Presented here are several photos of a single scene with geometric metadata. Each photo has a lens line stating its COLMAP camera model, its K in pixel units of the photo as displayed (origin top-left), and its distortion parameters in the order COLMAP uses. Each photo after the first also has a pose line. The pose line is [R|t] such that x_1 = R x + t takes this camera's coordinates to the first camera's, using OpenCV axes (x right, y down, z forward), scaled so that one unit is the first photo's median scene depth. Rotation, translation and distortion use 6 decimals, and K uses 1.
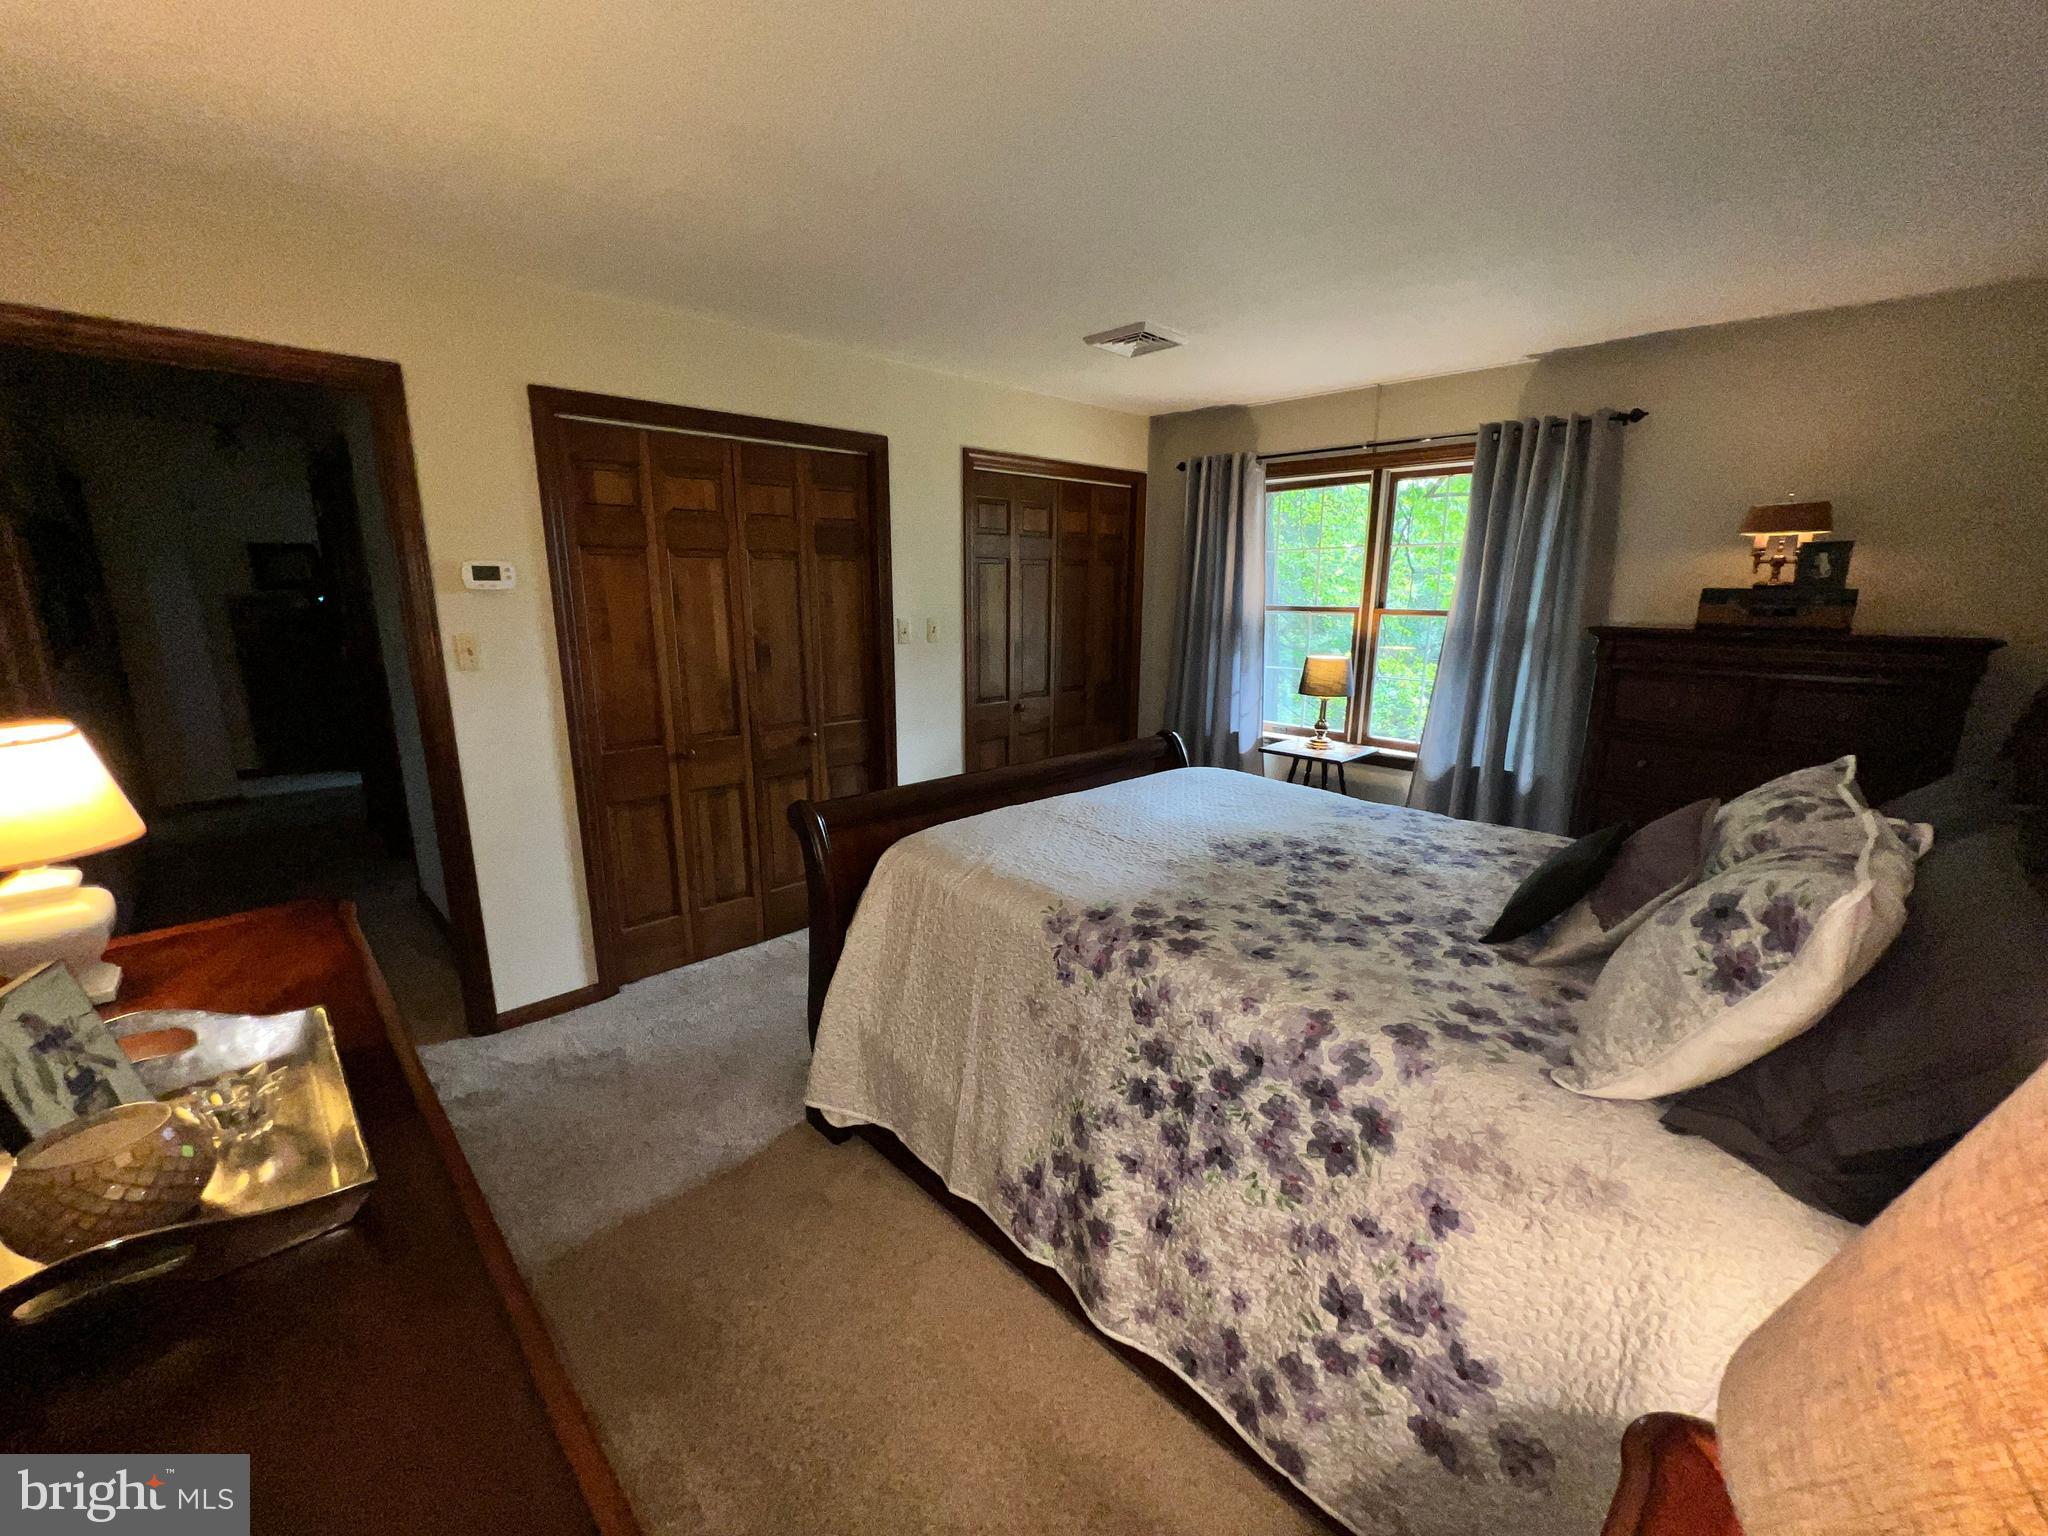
lens RADIAL K [[830.9, 0, 1025.7], [0, 830.9, 773.7], [0, 0, 1]] dist [-0.000747, 0.000386]
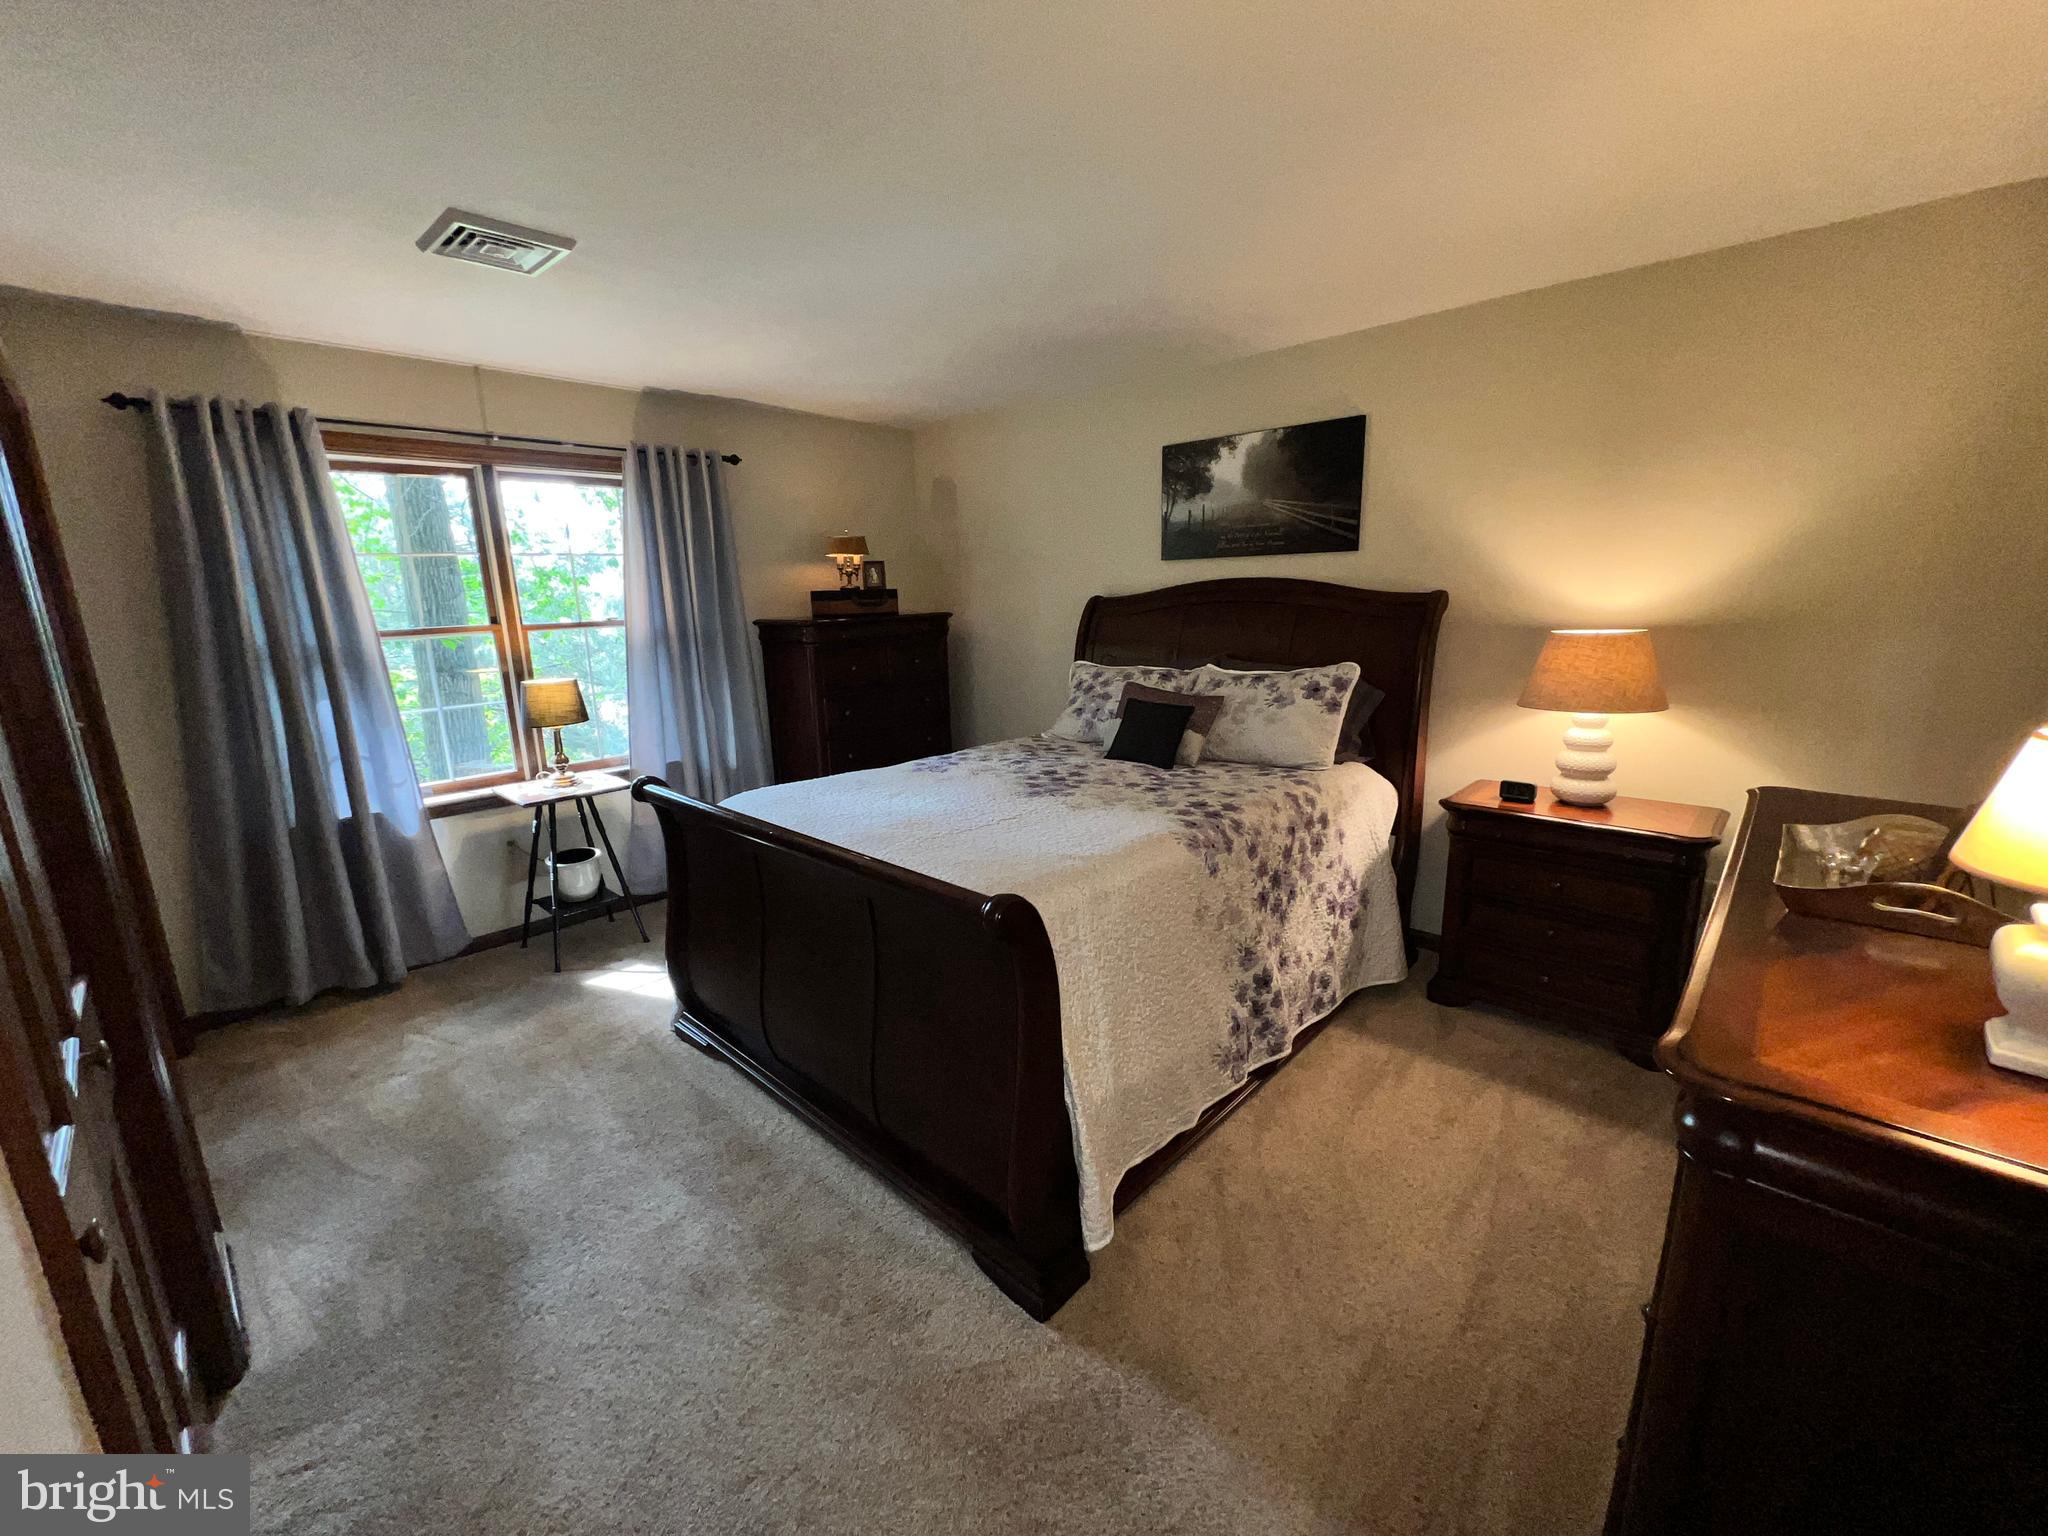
lens RADIAL K [[830.9, 0, 1022.8], [0, 830.9, 774.3], [0, 0, 1]] dist [-0.000747, 0.000386]
pose [[-0.047466, -0.222651, 0.973742, -0.814934], [0.248842, 0.941470, 0.227402, -0.191025], [-0.967380, 0.253102, 0.010717, 0.843277]]
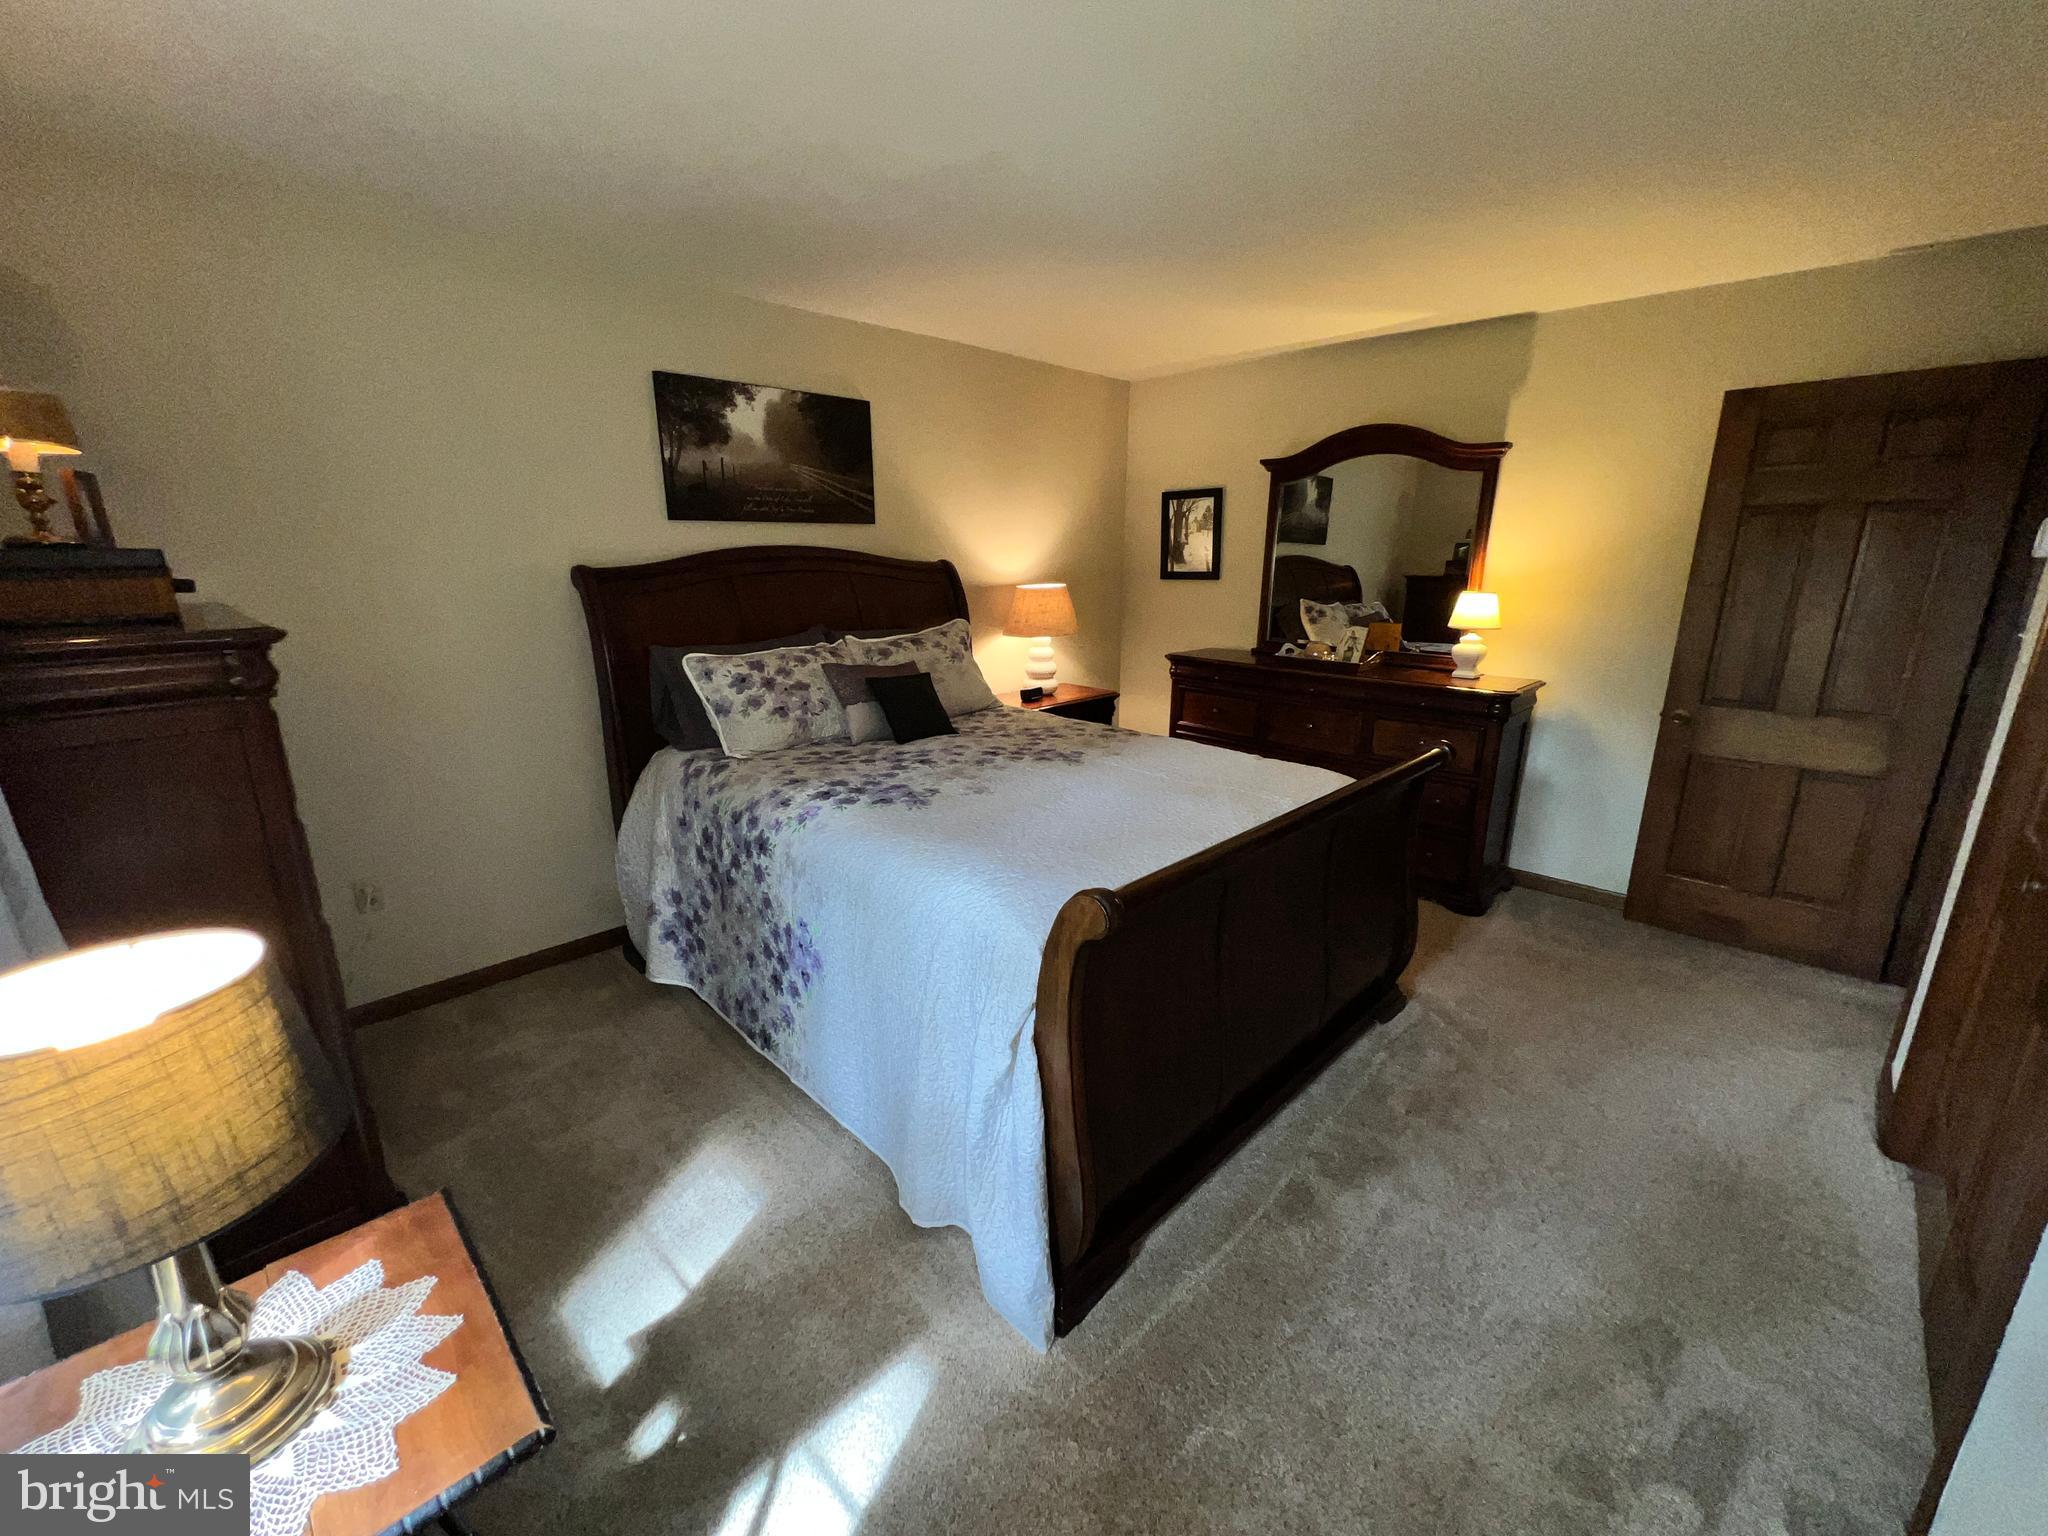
lens RADIAL K [[830.9, 0, 1018.8], [0, 830.9, 758.3], [0, 0, 1]] dist [-0.000747, 0.000386]
pose [[-0.999754, 0.011641, -0.018894, 0.115228], [0.001878, 0.892703, 0.450641, -0.353017], [0.022112, 0.450494, -0.892505, 1.607600]]
